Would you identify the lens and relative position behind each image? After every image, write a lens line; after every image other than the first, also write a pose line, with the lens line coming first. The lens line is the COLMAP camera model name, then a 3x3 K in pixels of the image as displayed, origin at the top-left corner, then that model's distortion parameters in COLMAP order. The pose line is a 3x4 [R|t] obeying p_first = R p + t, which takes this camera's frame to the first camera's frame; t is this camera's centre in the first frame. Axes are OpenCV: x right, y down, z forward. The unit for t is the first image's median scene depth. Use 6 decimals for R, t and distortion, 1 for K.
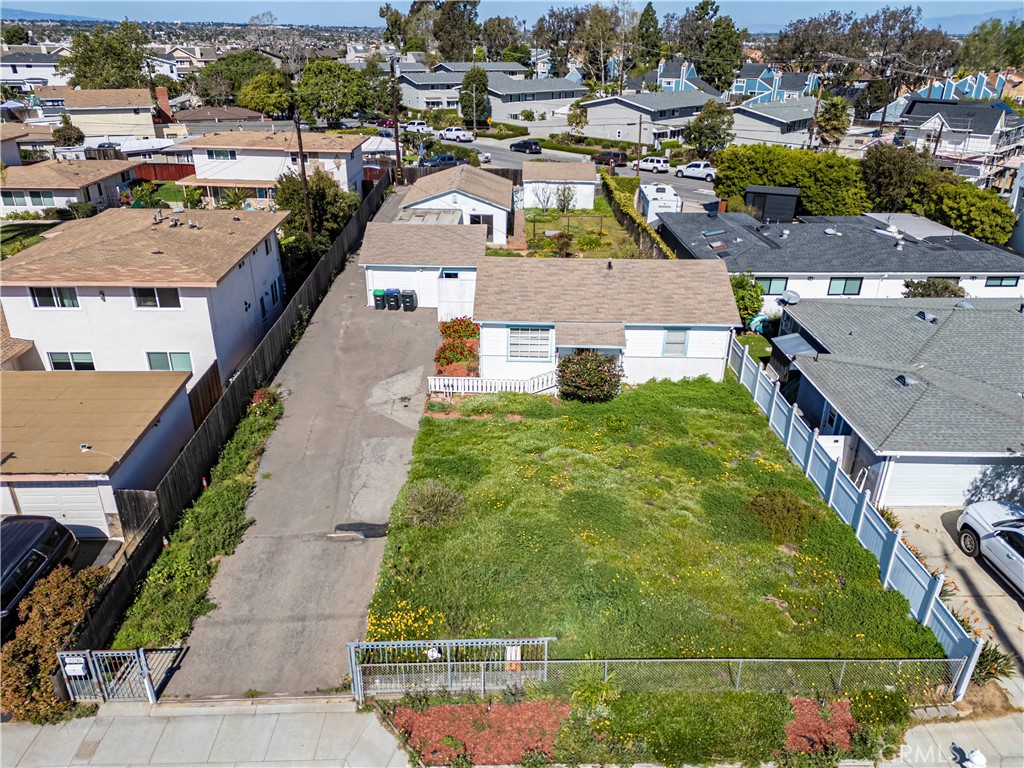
lens RADIAL K [[724.6, 0, 517.5], [0, 724.6, 383.1], [0, 0, 1]] dist [0.035060, -0.016823]
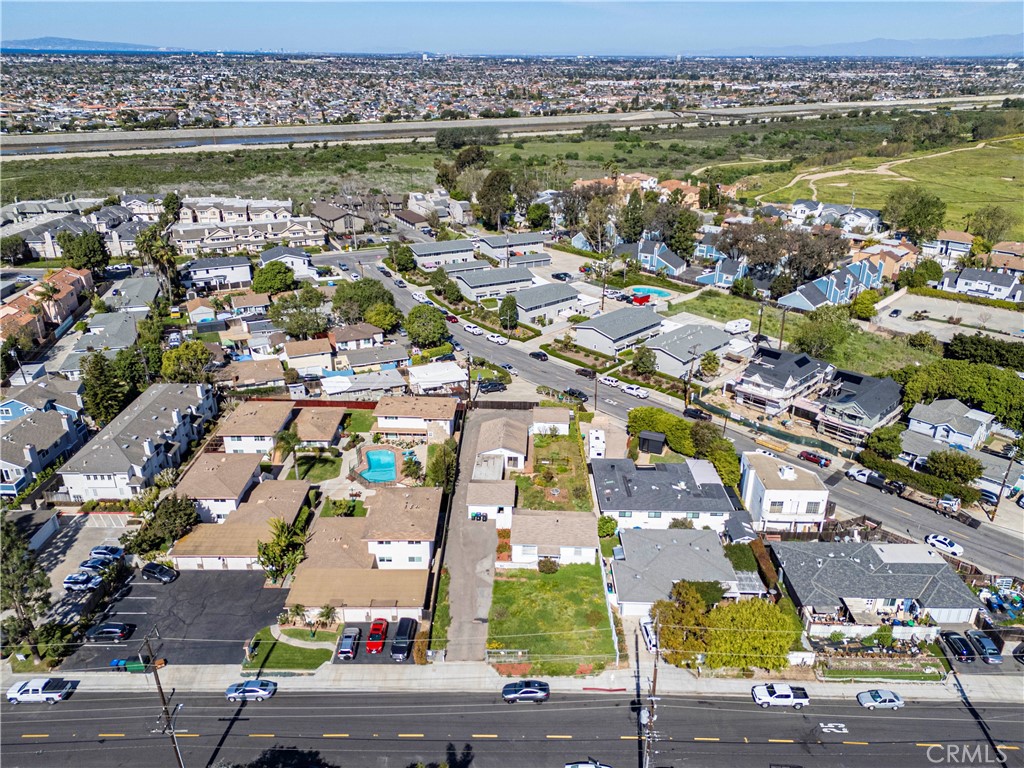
lens RADIAL K [[724.6, 0, 508.2], [0, 724.6, 383.0], [0, 0, 1]] dist [0.035060, -0.016823]
pose [[0.998667, 0.005089, -0.051366, 0.080116], [-0.006327, 0.999692, -0.023978, -0.664693], [0.051229, 0.024271, 0.998392, -1.974860]]
